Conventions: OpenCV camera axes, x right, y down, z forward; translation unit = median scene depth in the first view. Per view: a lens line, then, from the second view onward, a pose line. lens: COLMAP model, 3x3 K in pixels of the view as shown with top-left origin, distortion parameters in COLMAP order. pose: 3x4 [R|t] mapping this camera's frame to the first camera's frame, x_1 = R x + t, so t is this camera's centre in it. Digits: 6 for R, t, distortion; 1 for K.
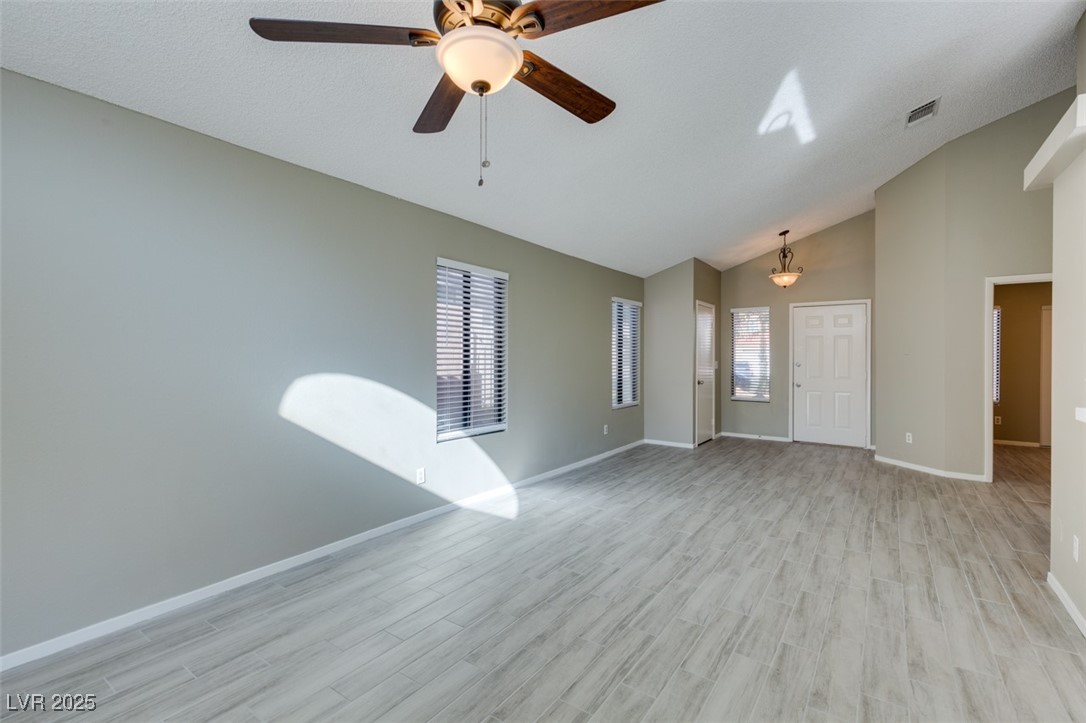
lens RADIAL K [[489.1, 0, 540.9], [0, 489.1, 357.3], [0, 0, 1]] dist [0.003339, -0.000123]
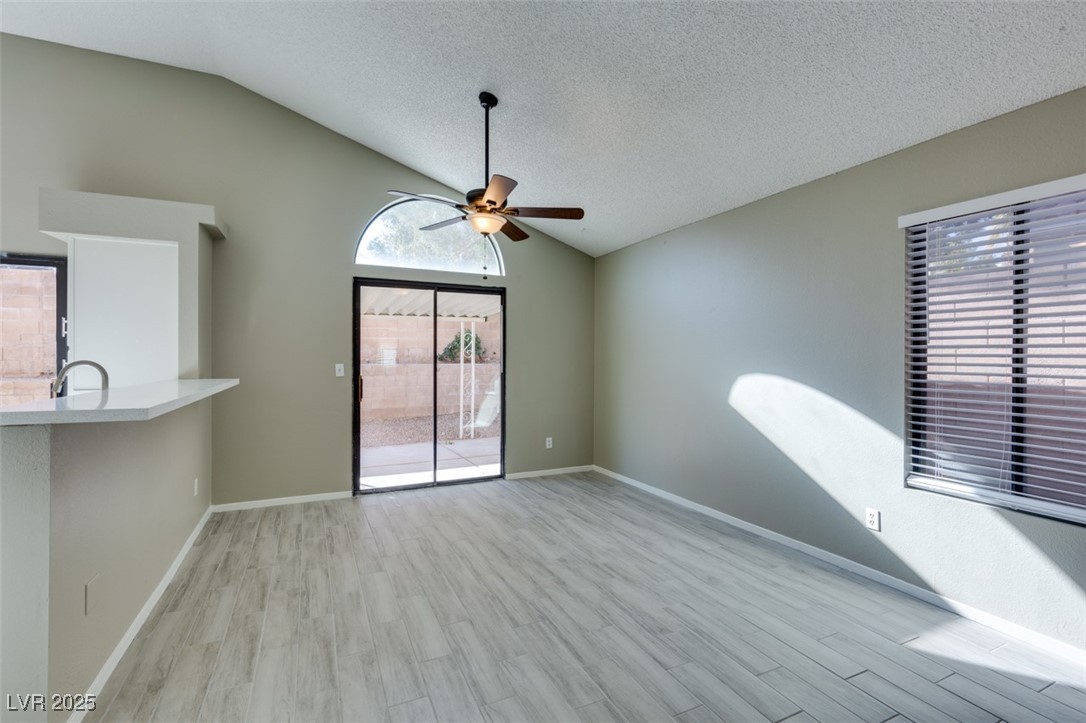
lens RADIAL K [[489.1, 0, 540.9], [0, 489.1, 357.3], [0, 0, 1]] dist [0.003339, -0.000123]
pose [[-0.491344, -0.004106, -0.870956, 0.780749], [-0.005718, 0.999983, -0.001488, -0.002761], [0.870947, 0.004249, -0.491359, 1.090850]]
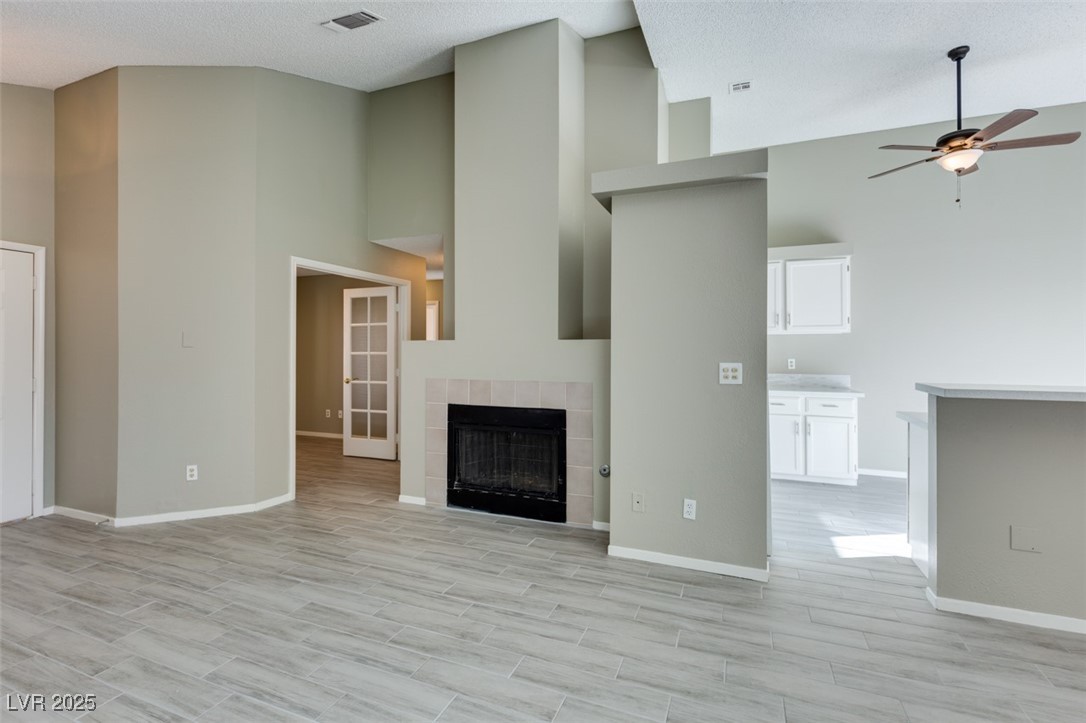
lens RADIAL K [[492.9, 0, 542.2], [0, 492.9, 347.2], [0, 0, 1]] dist [0.003837, 0.000266]
pose [[-0.225308, 0.004732, 0.974276, -0.014404], [-0.000275, 0.999988, -0.004921, -0.004370], [-0.974288, -0.001376, -0.225304, 1.218086]]
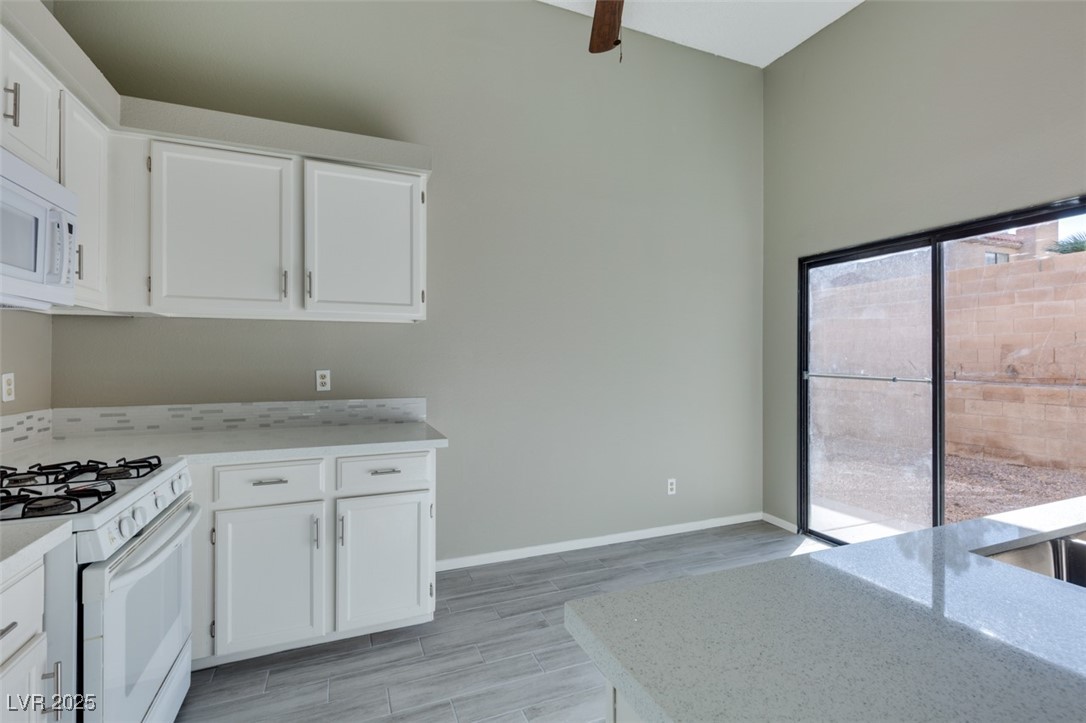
lens RADIAL K [[489.1, 0, 540.9], [0, 489.1, 357.3], [0, 0, 1]] dist [0.003339, -0.000123]
pose [[-0.843084, -0.006066, 0.537748, 0.681400], [-0.005578, 0.999981, 0.002535, 0.000944], [-0.537753, -0.000862, -0.843102, 0.505859]]
